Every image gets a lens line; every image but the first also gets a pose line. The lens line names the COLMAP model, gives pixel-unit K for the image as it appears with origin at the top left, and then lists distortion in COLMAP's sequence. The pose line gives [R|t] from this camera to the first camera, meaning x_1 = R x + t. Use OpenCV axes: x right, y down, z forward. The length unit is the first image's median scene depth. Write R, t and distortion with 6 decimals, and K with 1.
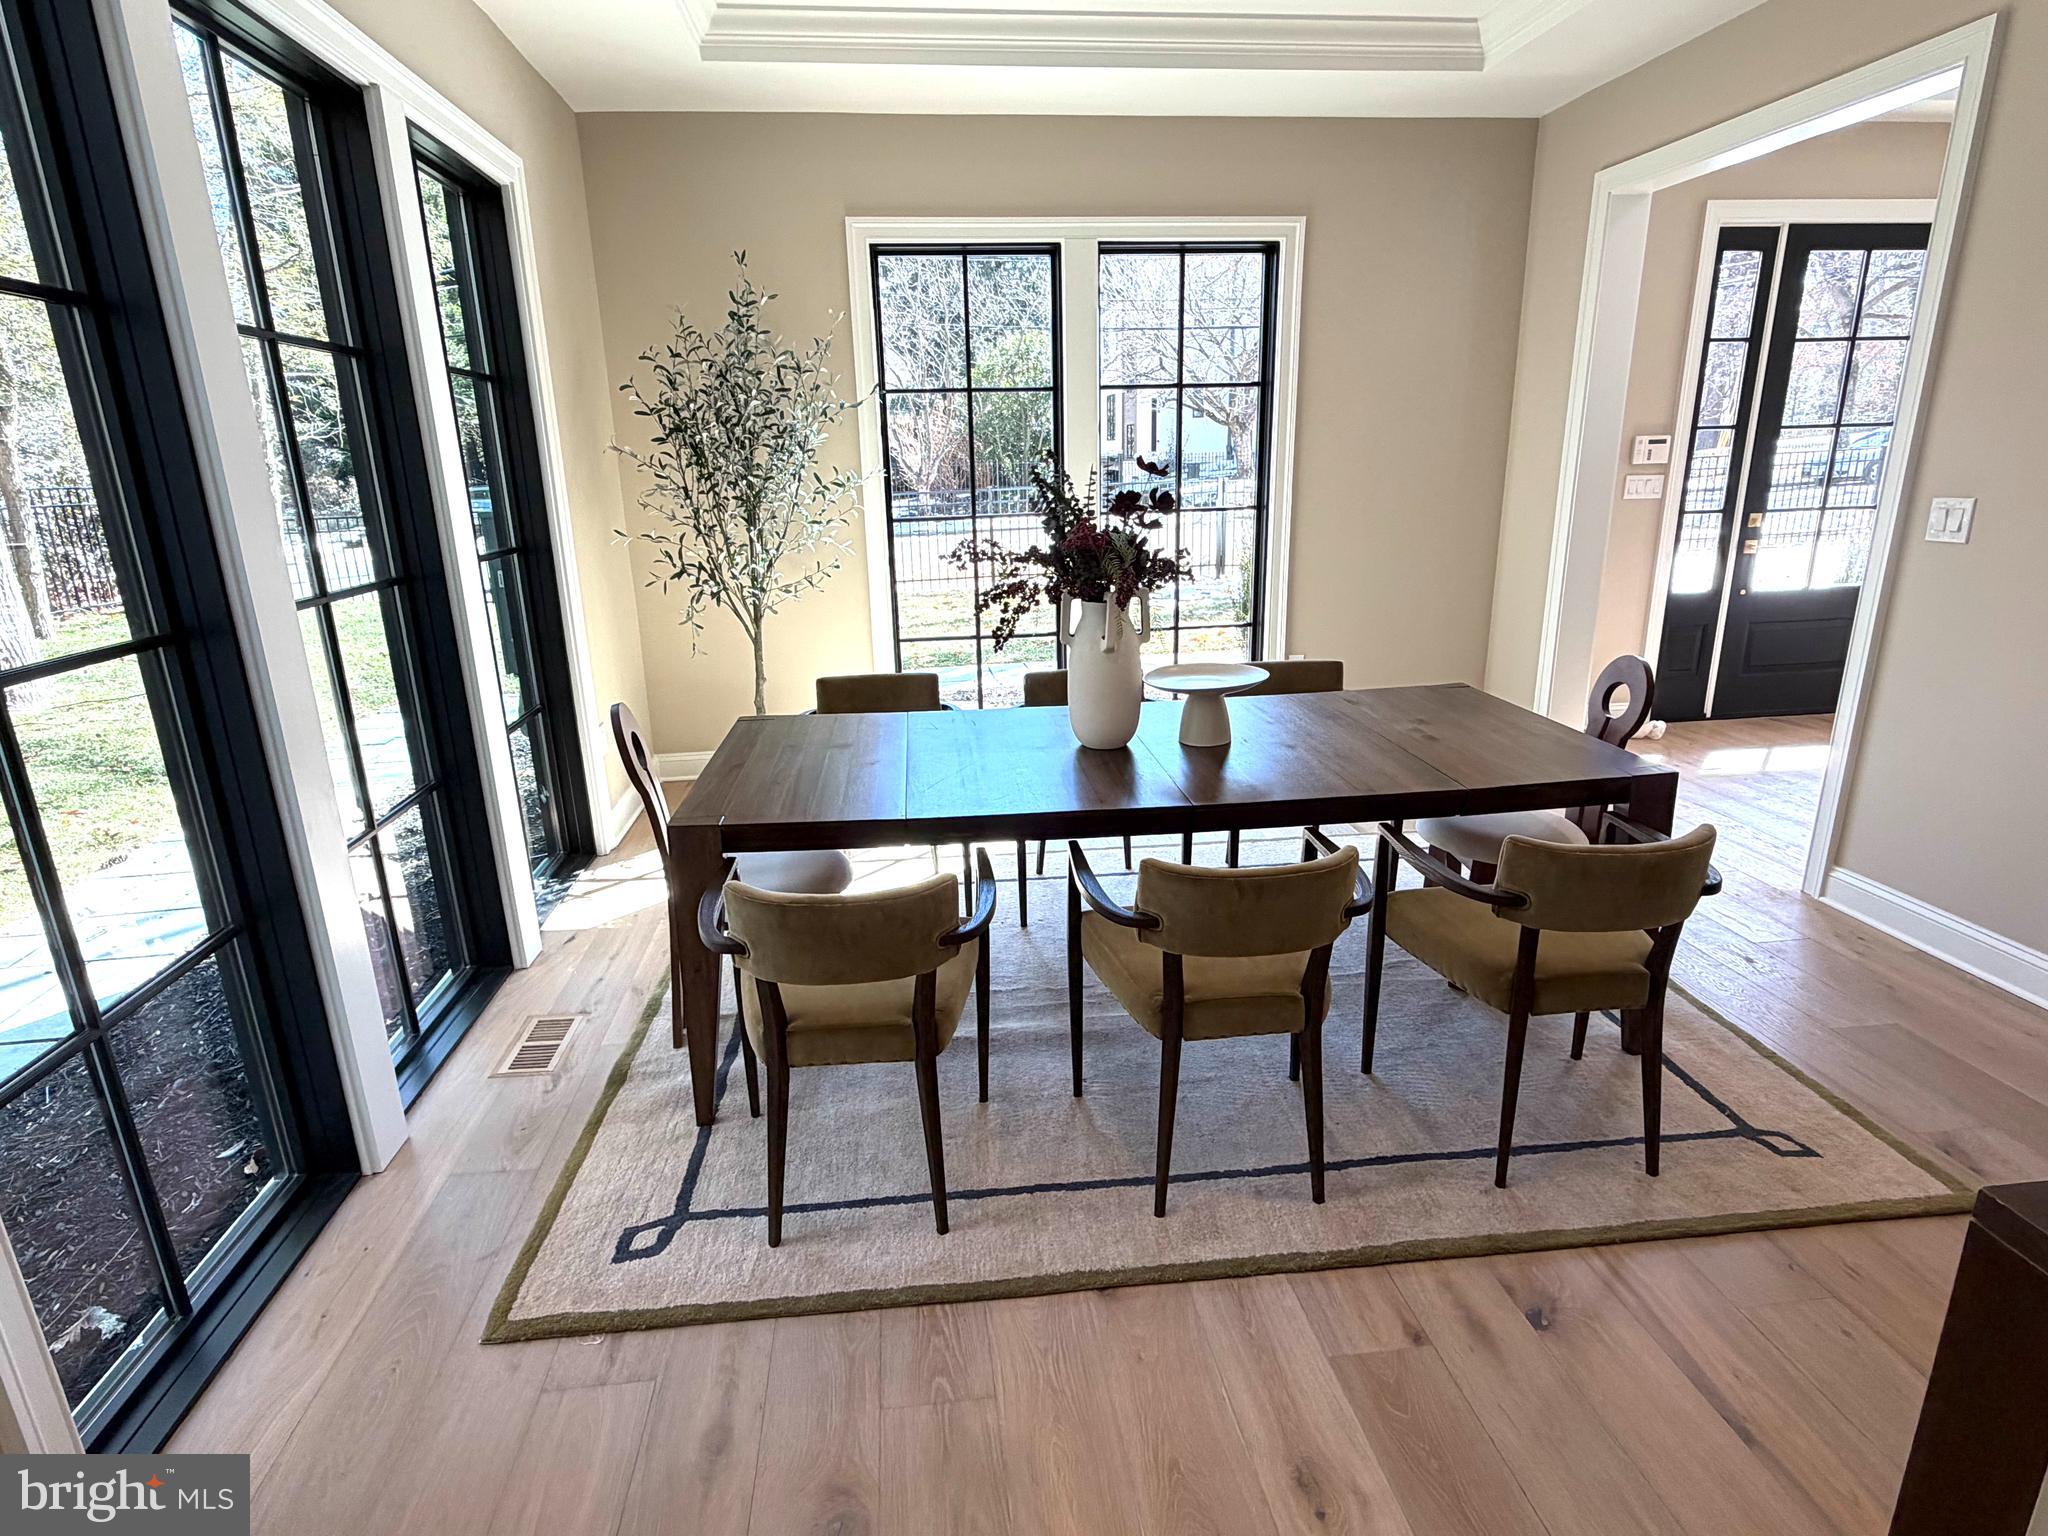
lens RADIAL K [[1045.8, 0, 1024.0], [0, 1045.8, 768.0], [0, 0, 1]] dist [0.003616, 0.001106]
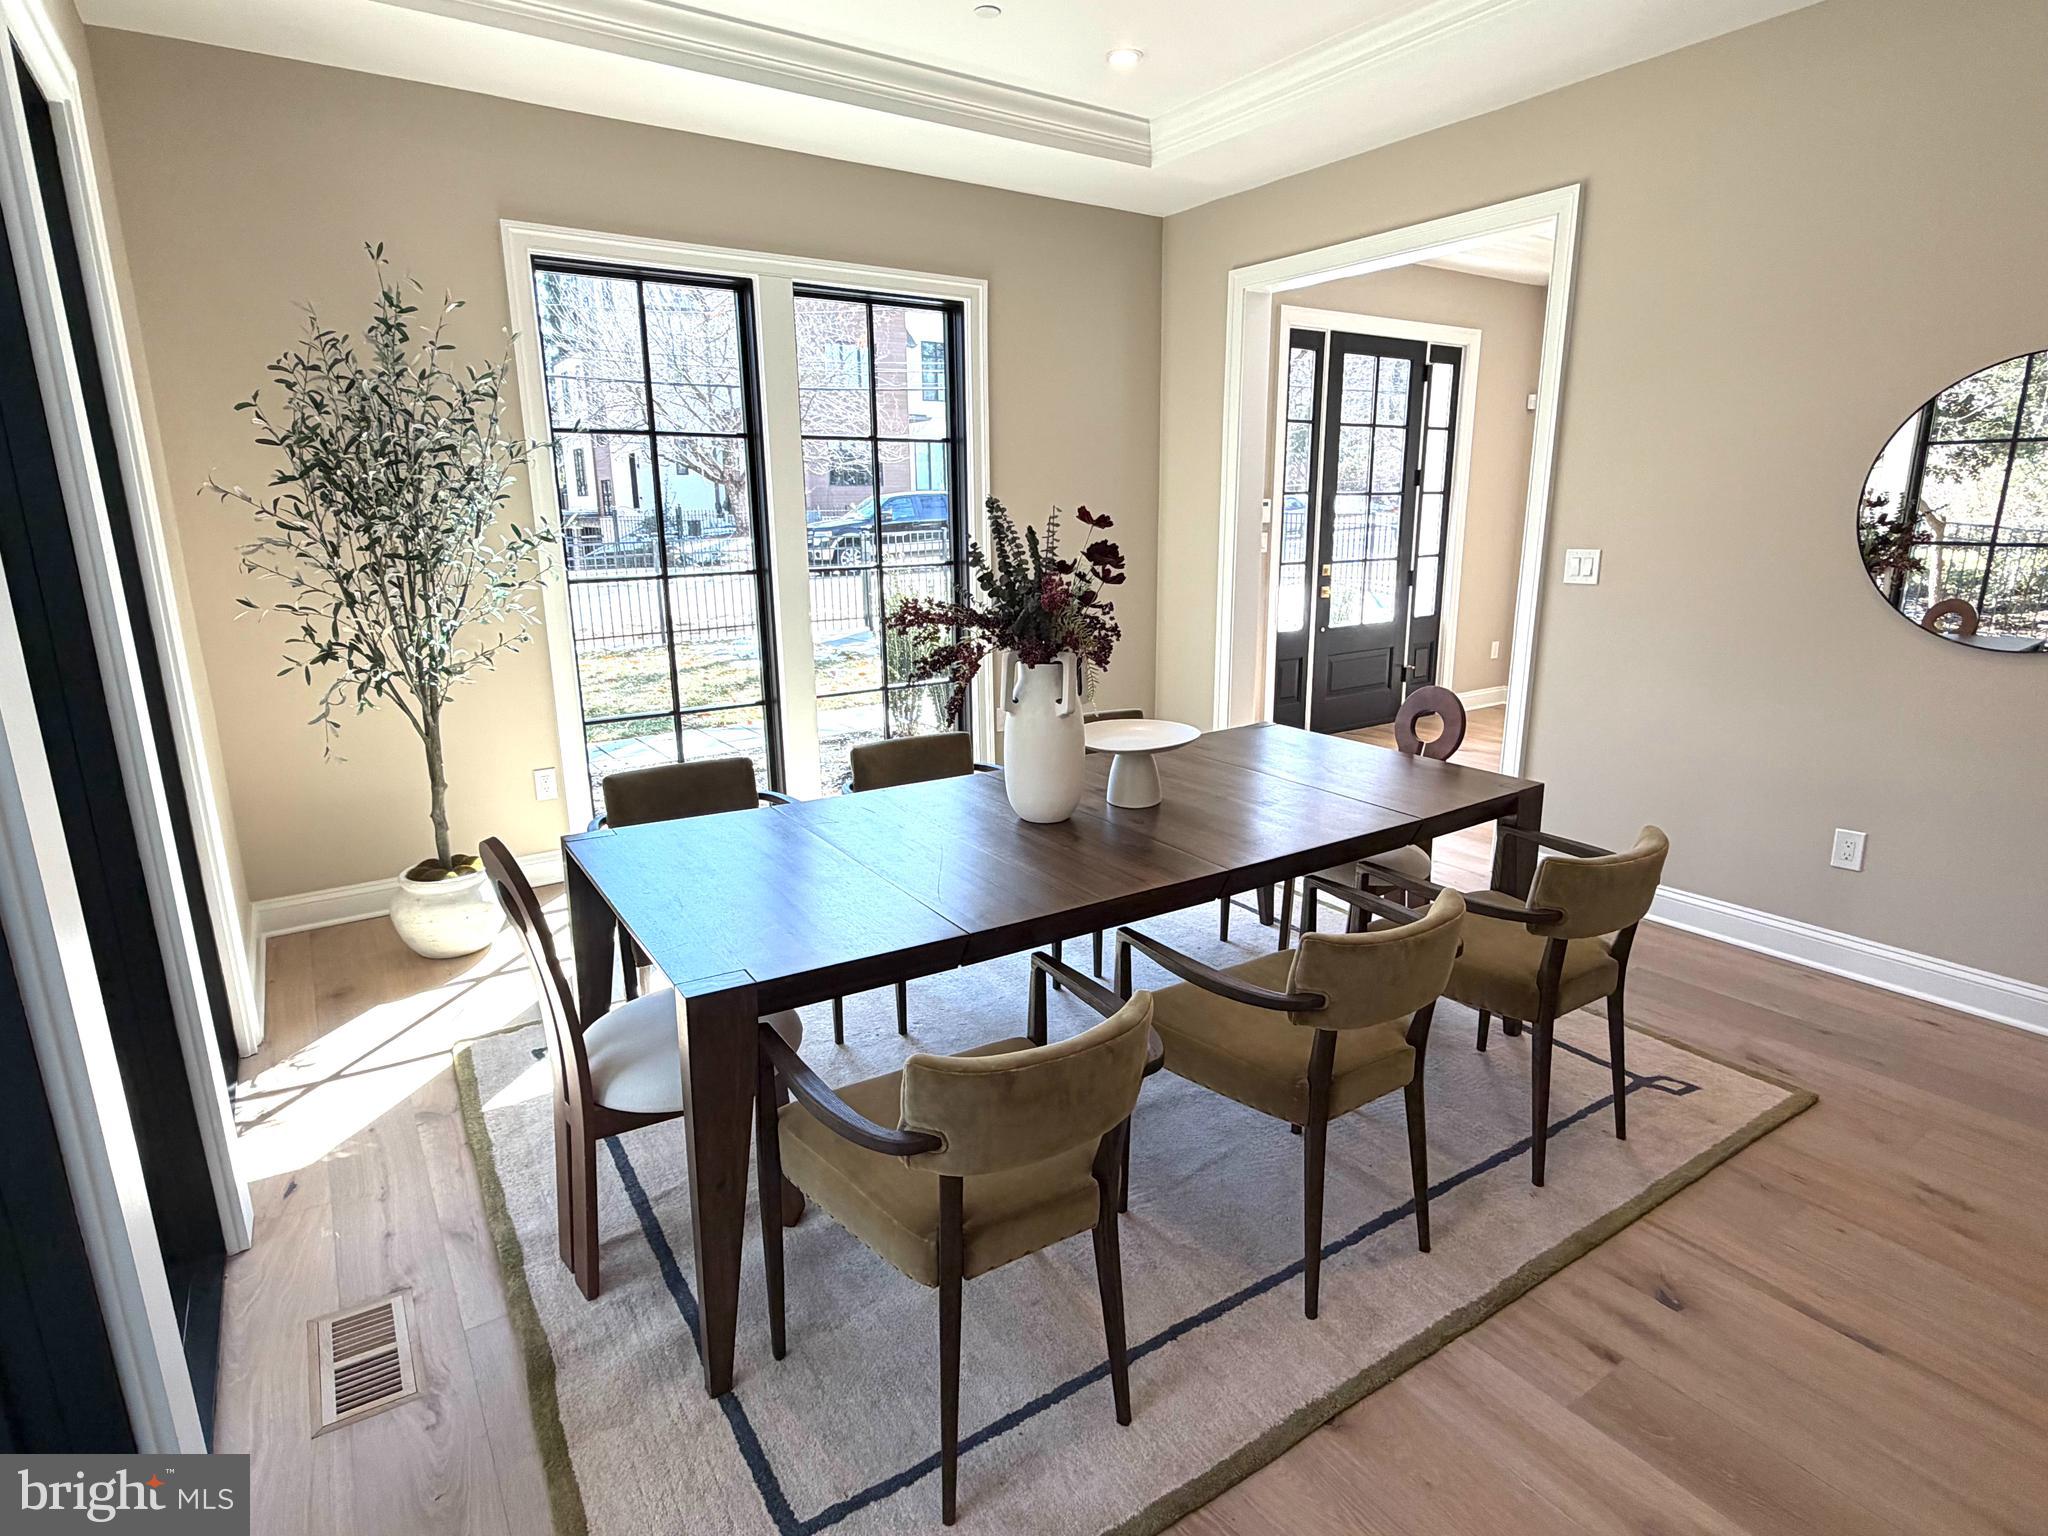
lens RADIAL K [[1048.9, 0, 998.5], [0, 1048.9, 767.1], [0, 0, 1]] dist [0.001927, 0.001862]
pose [[0.893159, -0.094684, 0.439660, -0.238789], [0.118350, 0.992614, -0.026658, -0.030779], [-0.433889, 0.075844, 0.897768, 0.126421]]
